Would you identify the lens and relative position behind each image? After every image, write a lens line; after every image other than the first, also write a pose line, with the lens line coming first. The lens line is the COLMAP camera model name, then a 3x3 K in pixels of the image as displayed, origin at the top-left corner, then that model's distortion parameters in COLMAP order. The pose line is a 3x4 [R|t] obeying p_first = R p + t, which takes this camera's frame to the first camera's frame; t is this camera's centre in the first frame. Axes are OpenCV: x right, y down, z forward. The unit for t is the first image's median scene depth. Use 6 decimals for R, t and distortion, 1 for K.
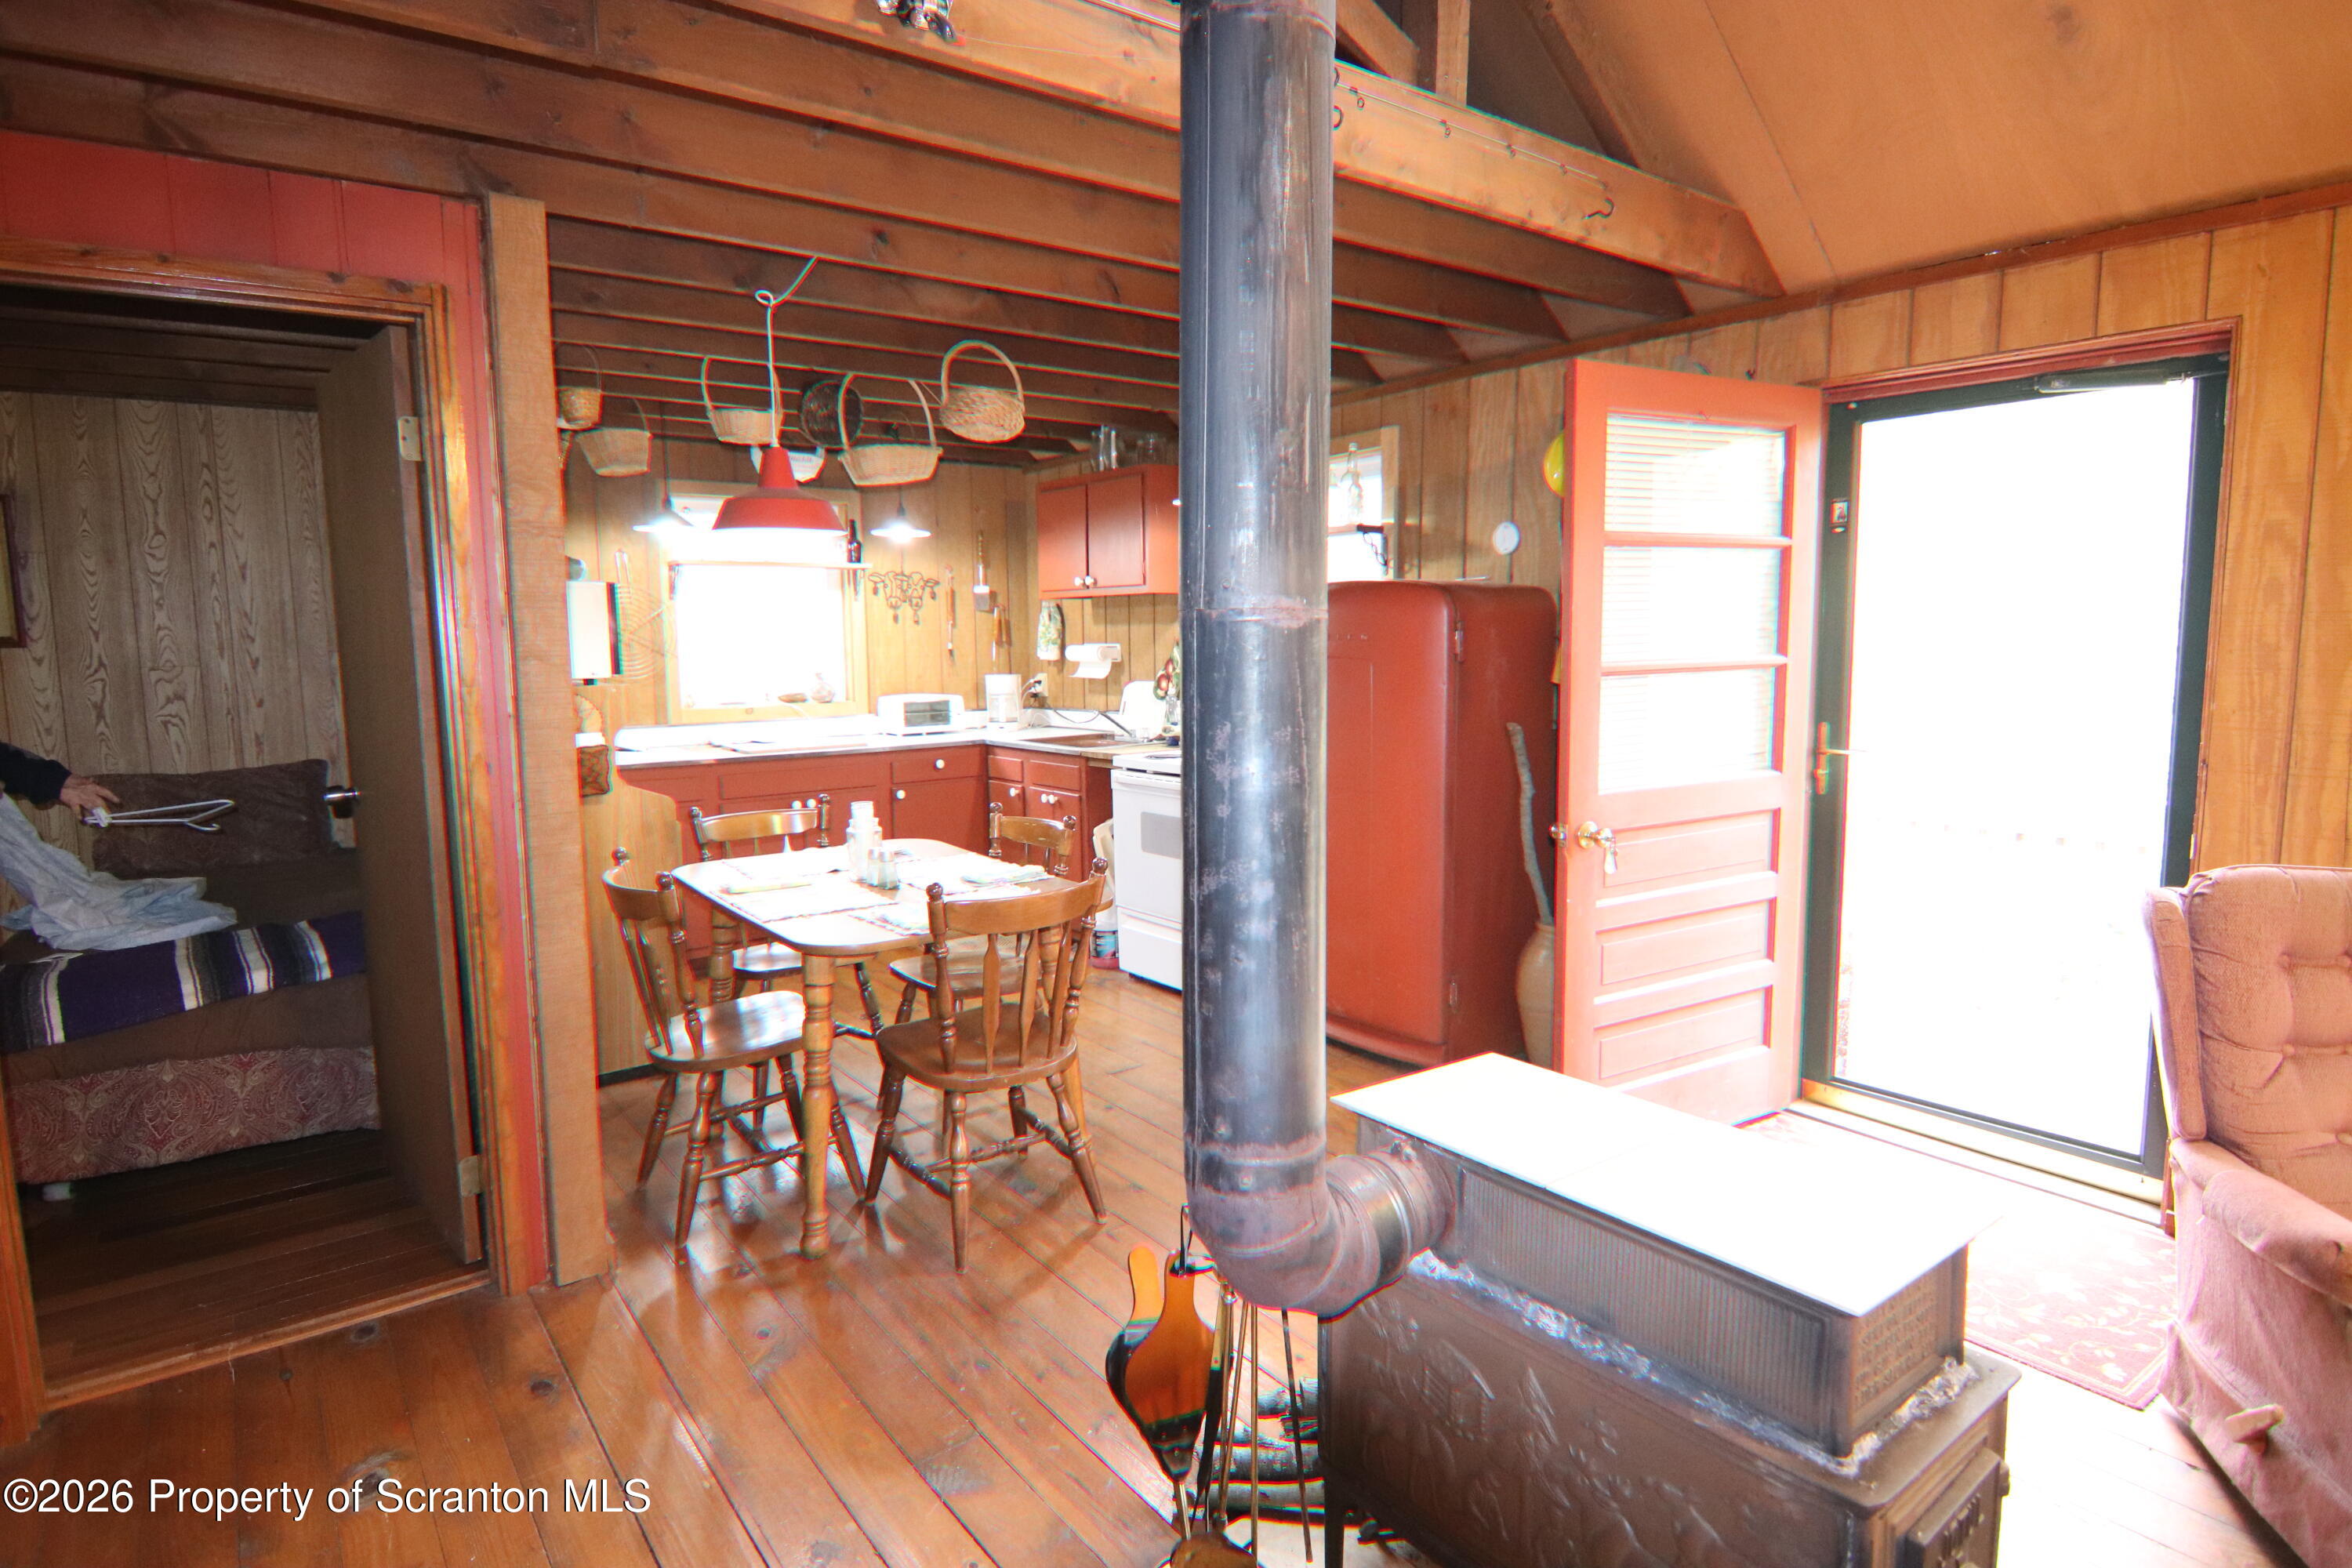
lens RADIAL K [[1238.0, 0, 1176.0], [0, 1238.0, 784.0], [0, 0, 1]] dist [-0.002409, -0.002219]
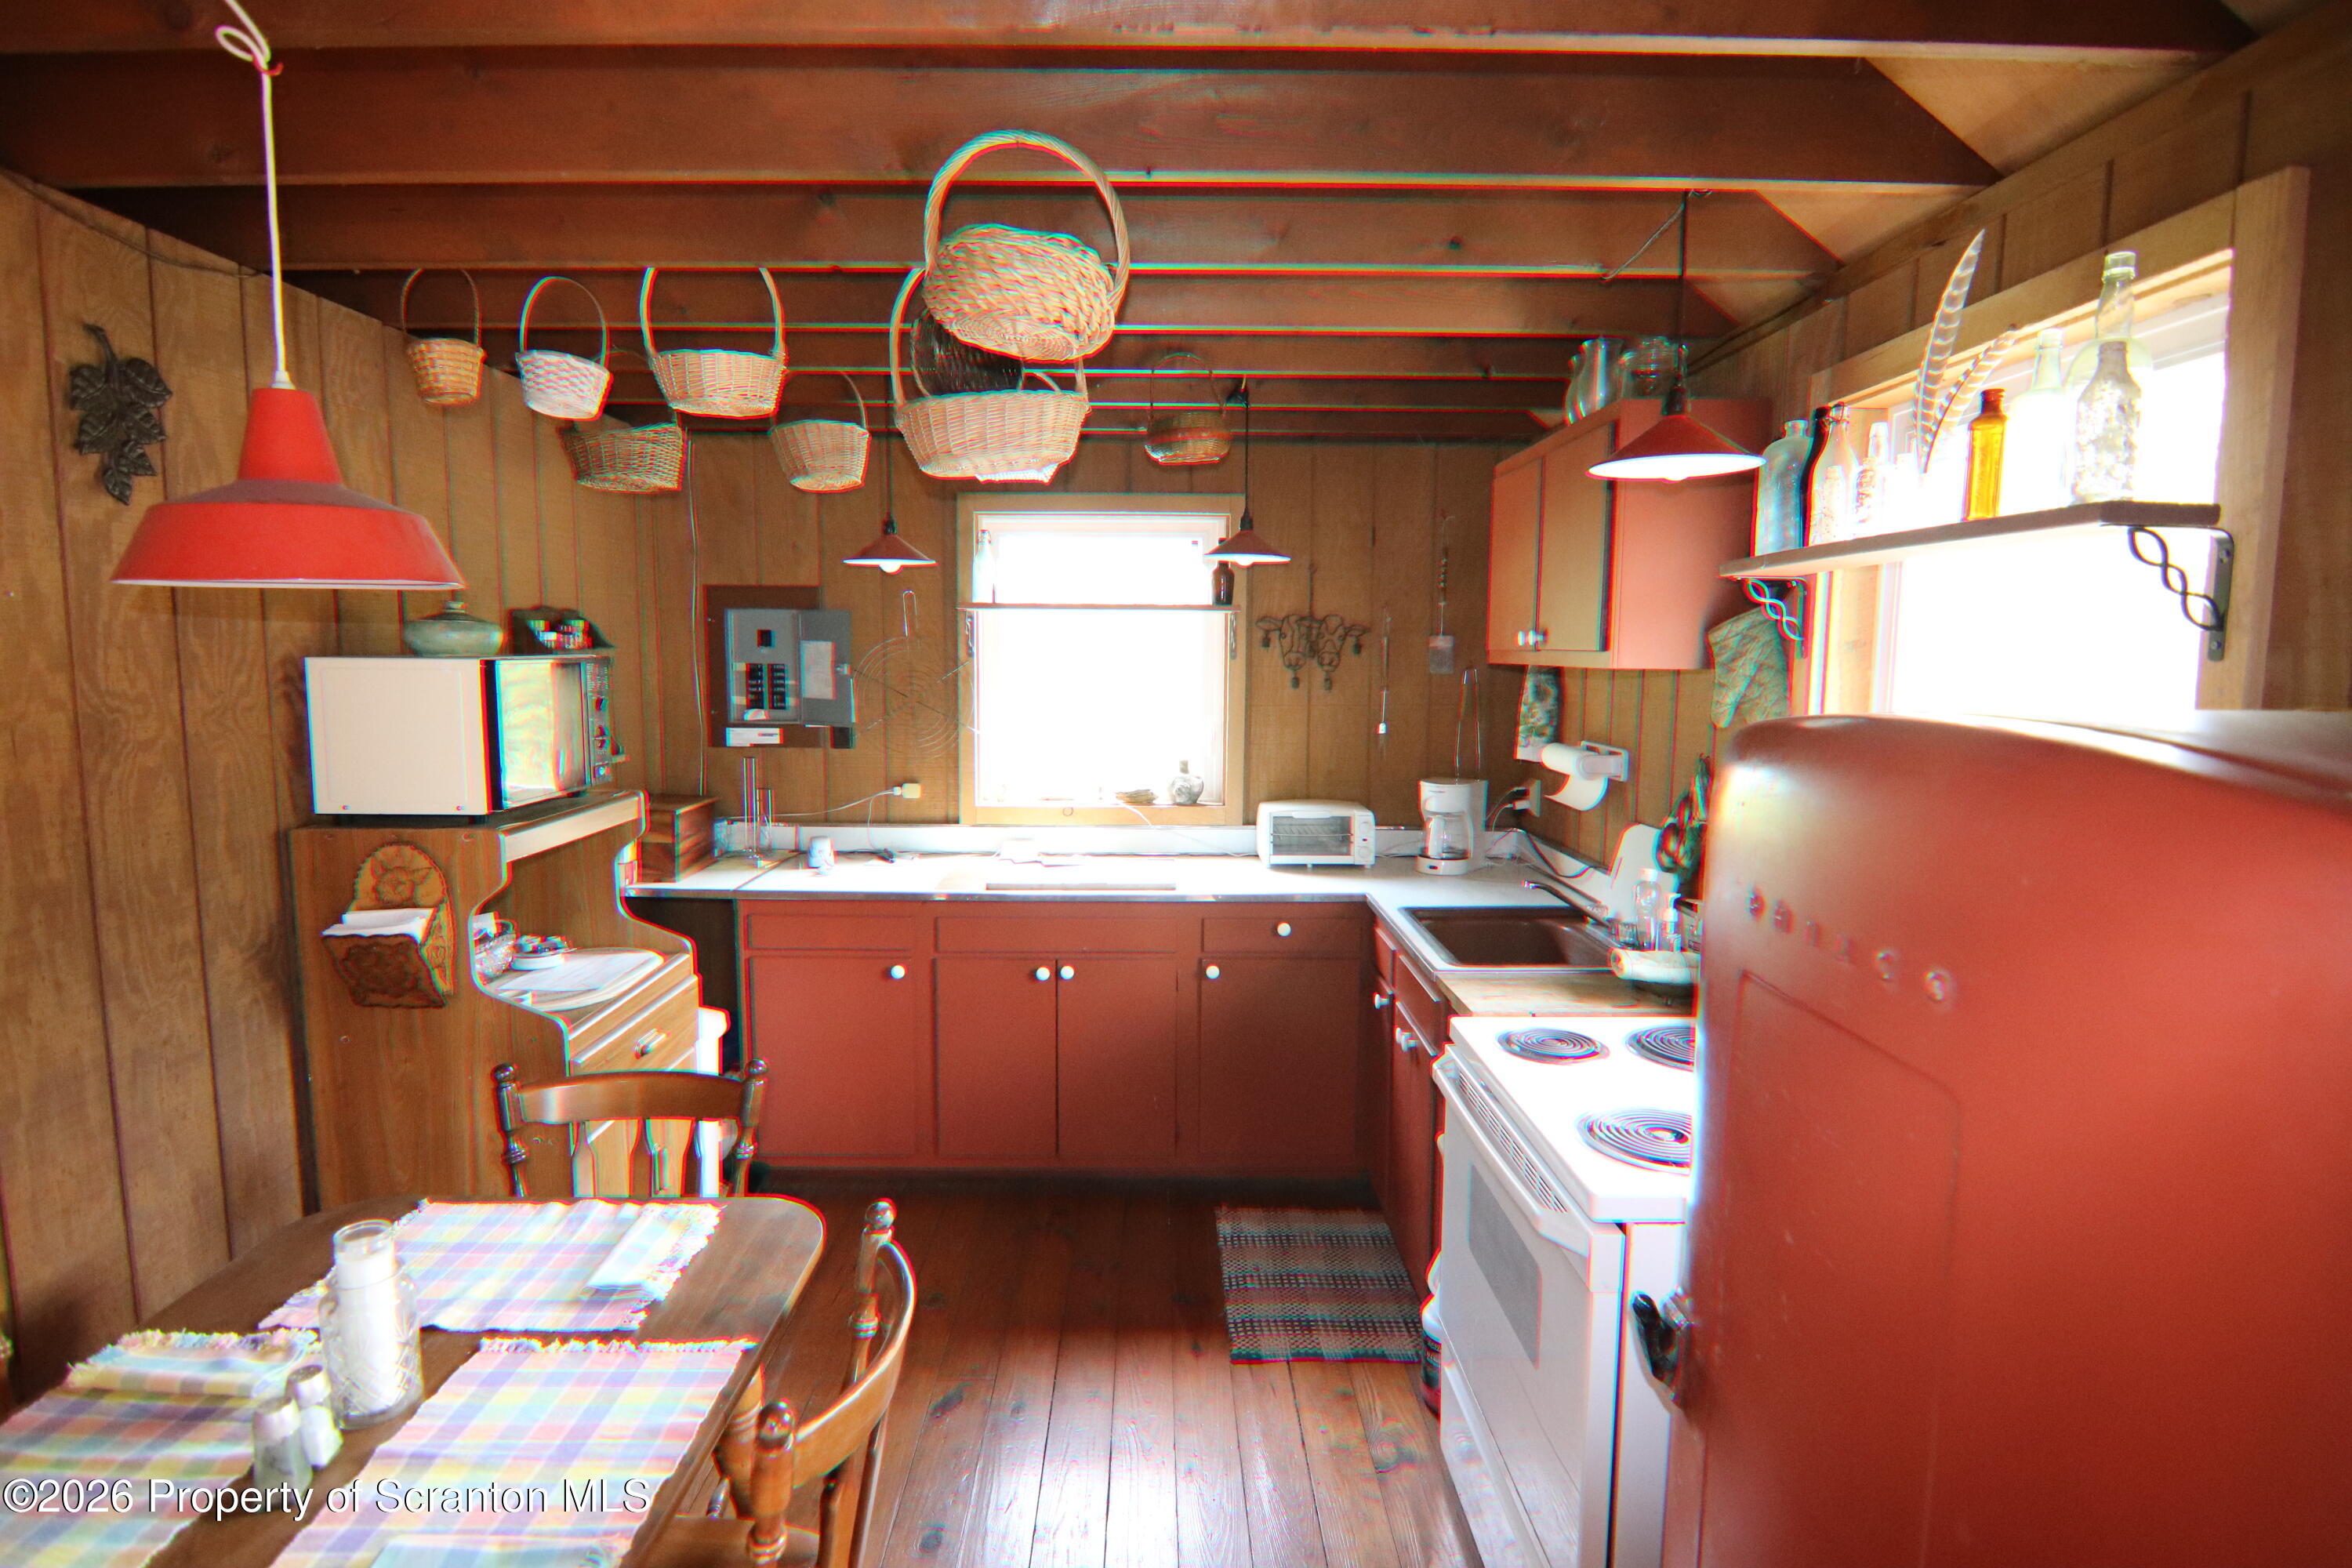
lens RADIAL K [[1200.1, 0, 1166.3], [0, 1200.1, 773.1], [0, 0, 1]] dist [-0.002132, -0.013790]
pose [[0.803951, 0.079870, -0.589308, 0.102413], [-0.088471, 0.995976, 0.014292, -0.092147], [0.588078, 0.040647, 0.807782, 0.458123]]
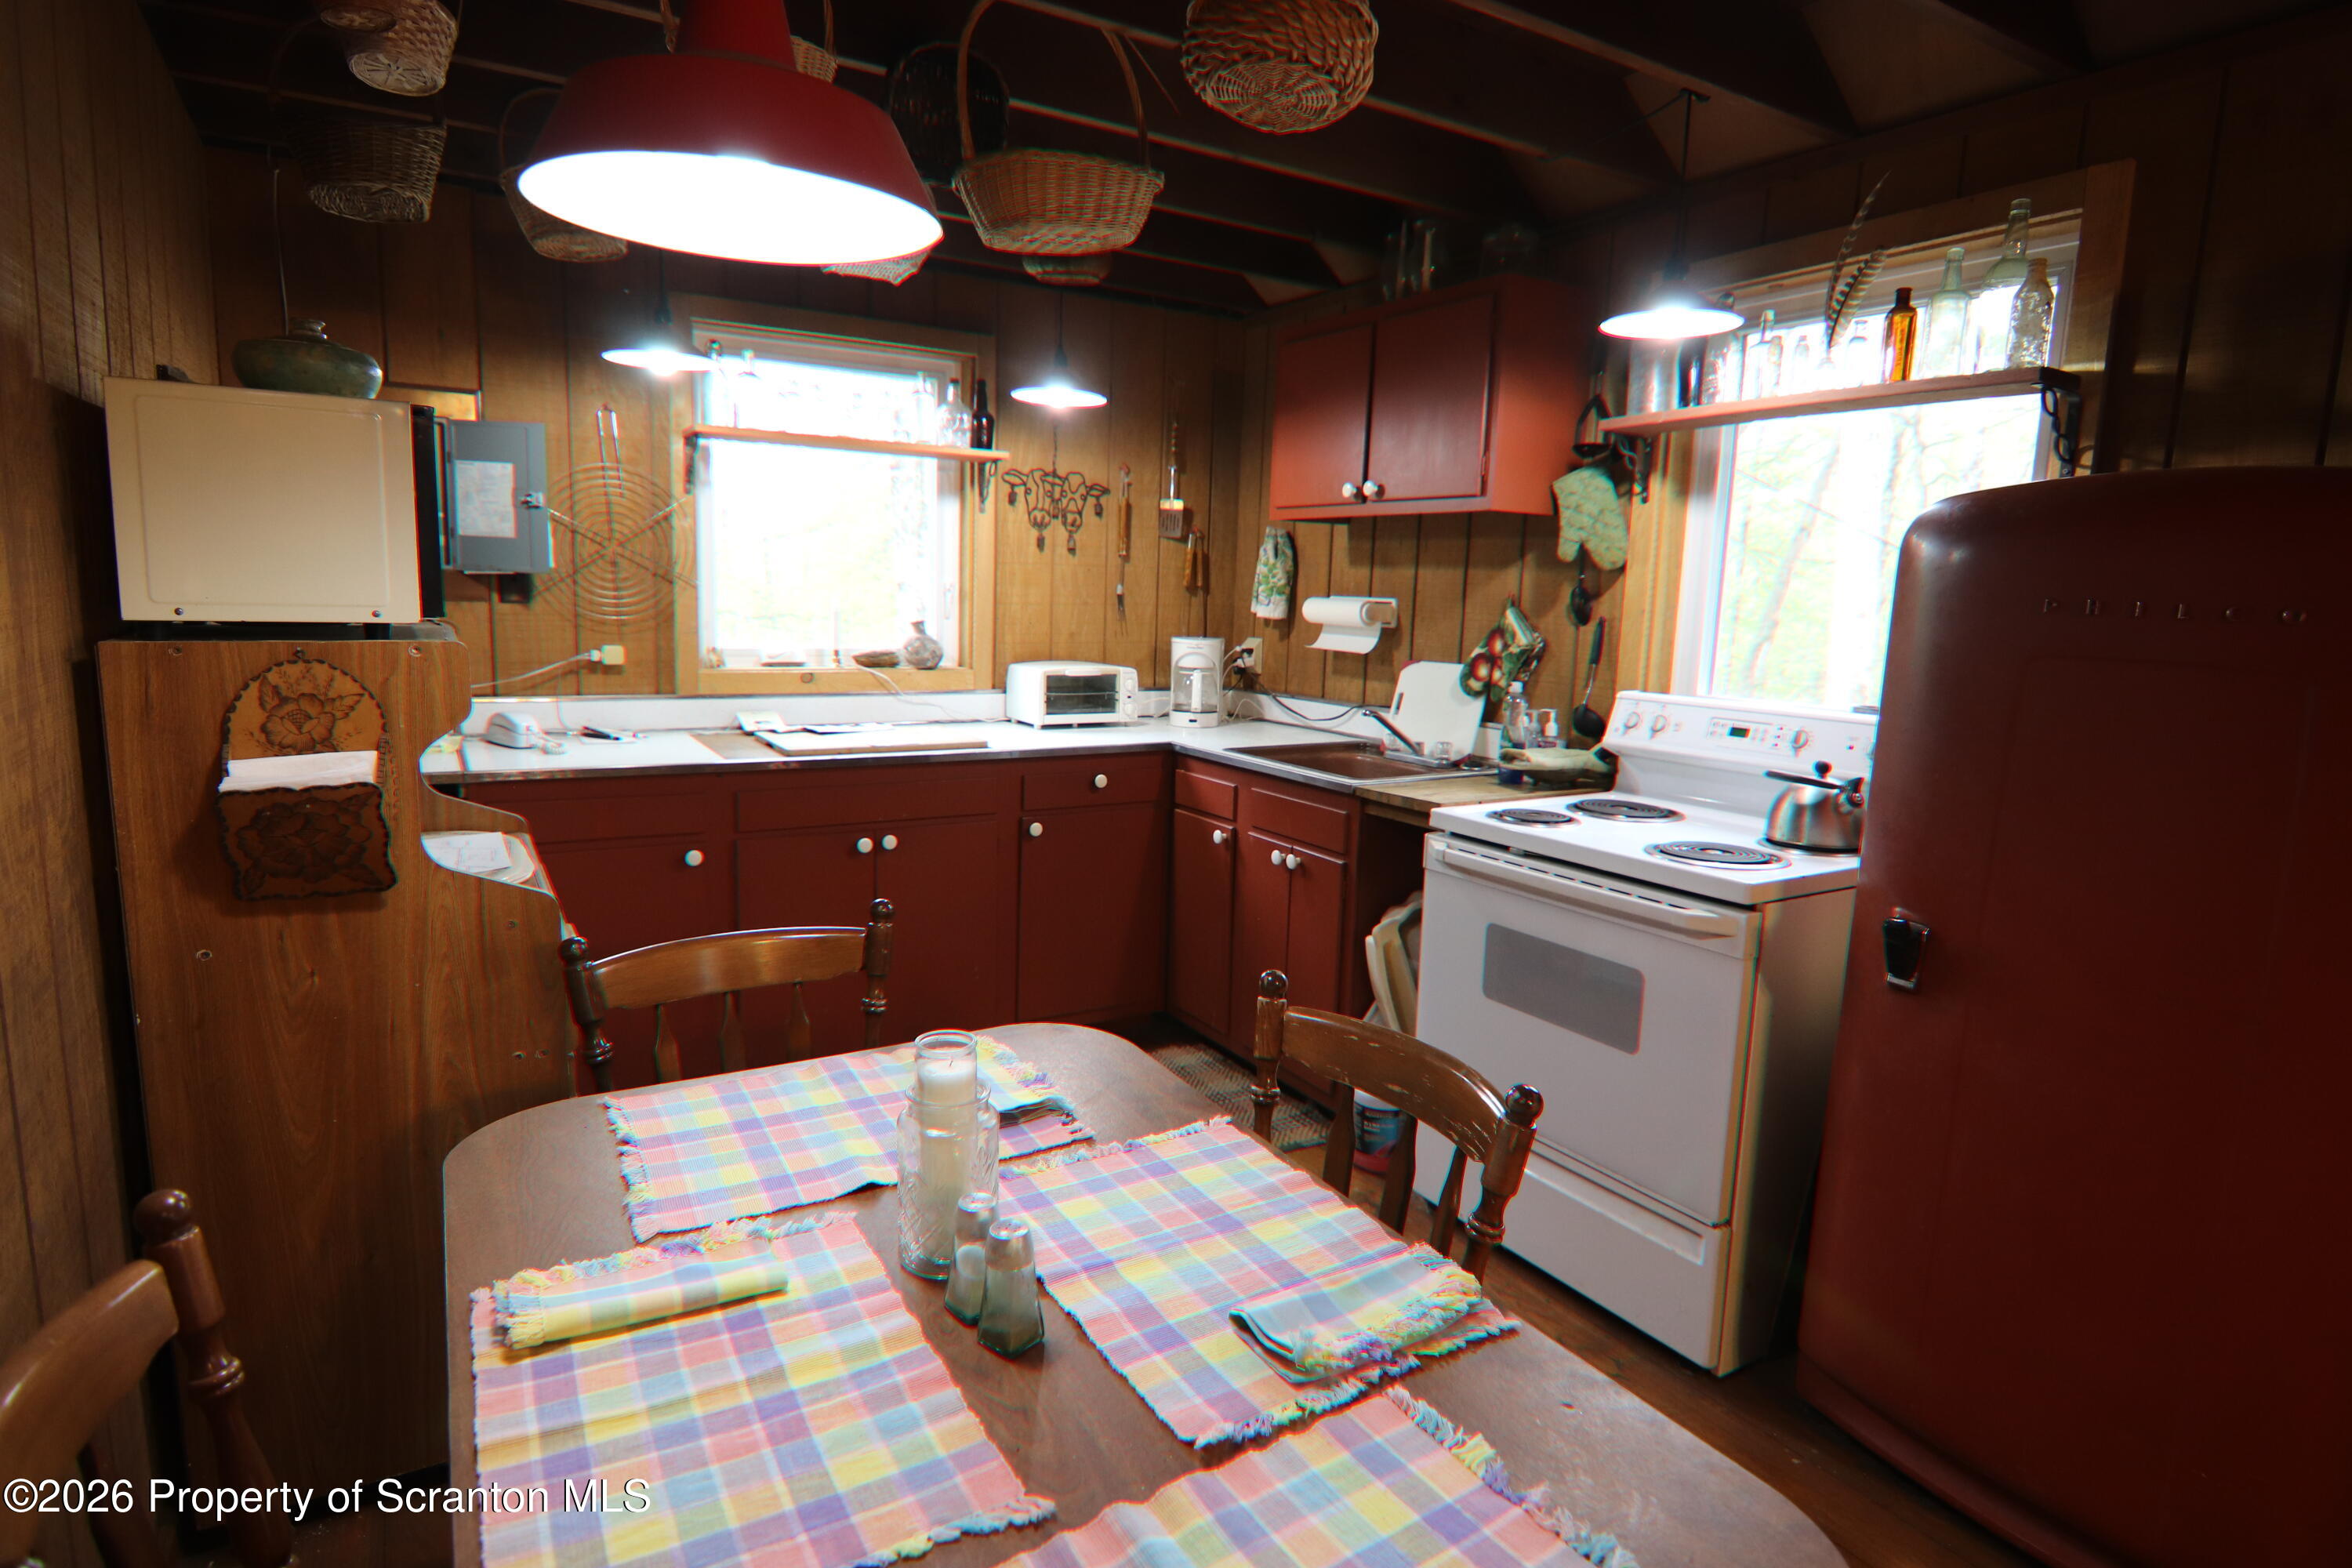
lens RADIAL K [[1238.0, 0, 1176.0], [0, 1238.0, 784.0], [0, 0, 1]] dist [-0.002409, -0.002219]
pose [[0.993669, 0.061291, -0.094157, -0.090576], [-0.057716, 0.997522, 0.040241, -0.039579], [0.096391, -0.034552, 0.994744, 0.372039]]
